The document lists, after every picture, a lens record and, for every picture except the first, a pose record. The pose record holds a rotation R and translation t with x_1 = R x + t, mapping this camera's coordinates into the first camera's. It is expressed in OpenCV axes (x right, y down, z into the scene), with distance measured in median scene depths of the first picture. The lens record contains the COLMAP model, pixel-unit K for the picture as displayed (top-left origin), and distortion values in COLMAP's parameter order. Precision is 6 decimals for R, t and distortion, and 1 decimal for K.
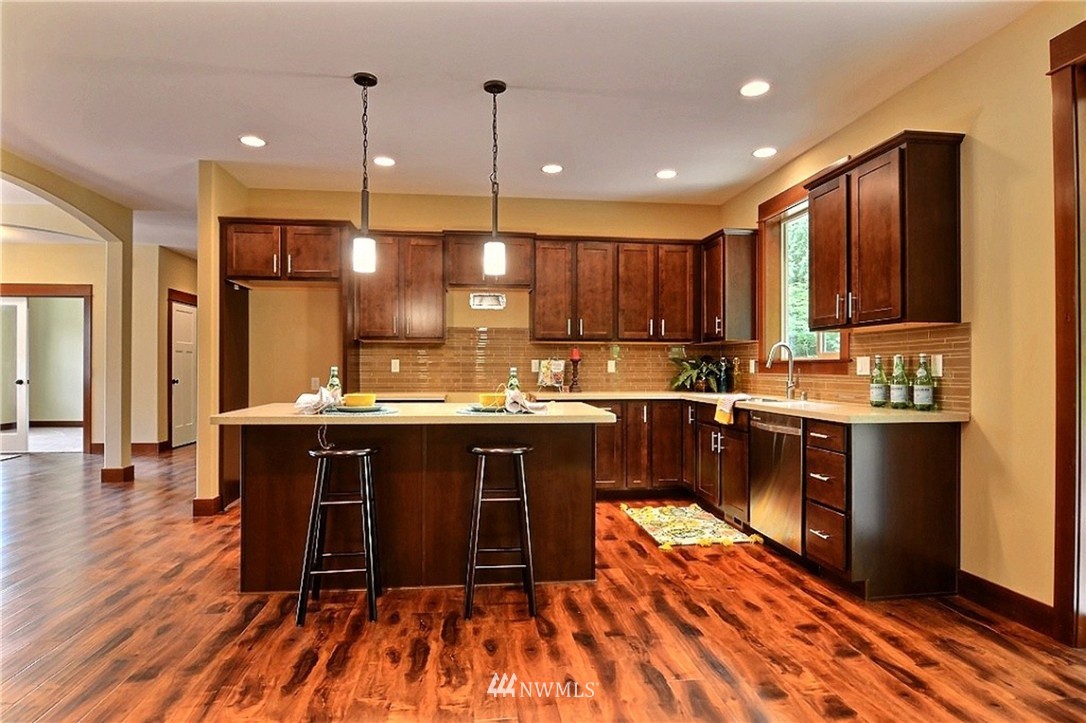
lens RADIAL K [[581.1, 0, 536.2], [0, 581.1, 367.9], [0, 0, 1]] dist [-0.001395, -0.015048]
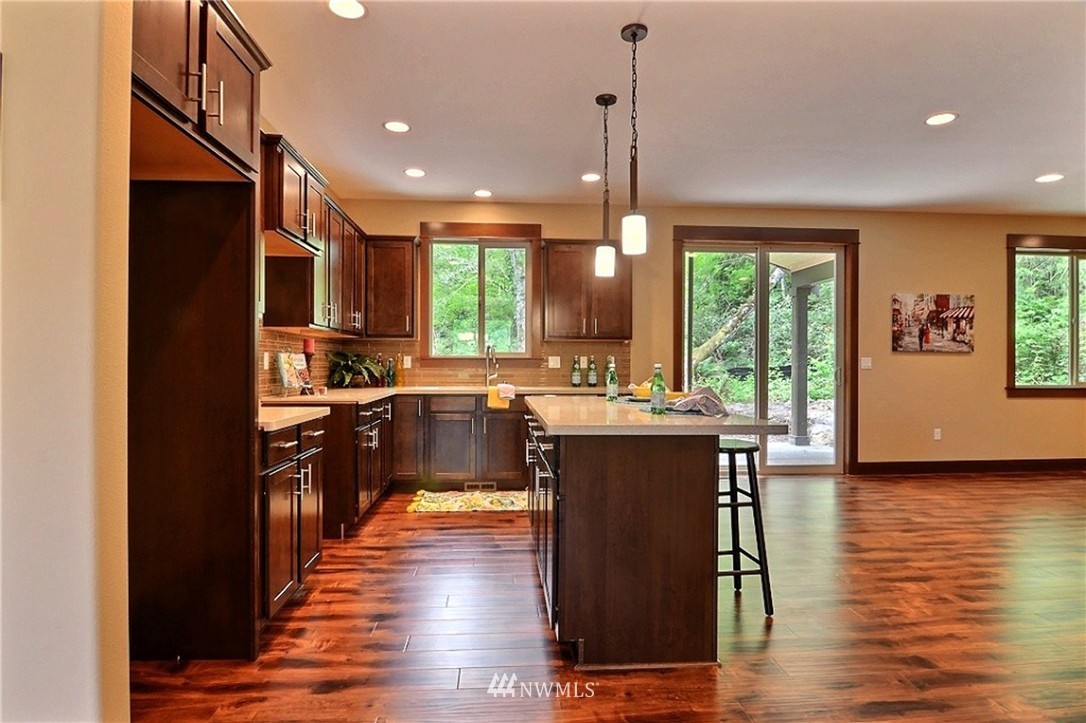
lens RADIAL K [[581.1, 0, 536.2], [0, 581.1, 367.9], [0, 0, 1]] dist [-0.001395, -0.015048]
pose [[0.042305, -0.007639, 0.999076, -1.138212], [-0.007084, 0.999943, 0.007945, -0.000203], [-0.999080, -0.007413, 0.042248, 1.077847]]
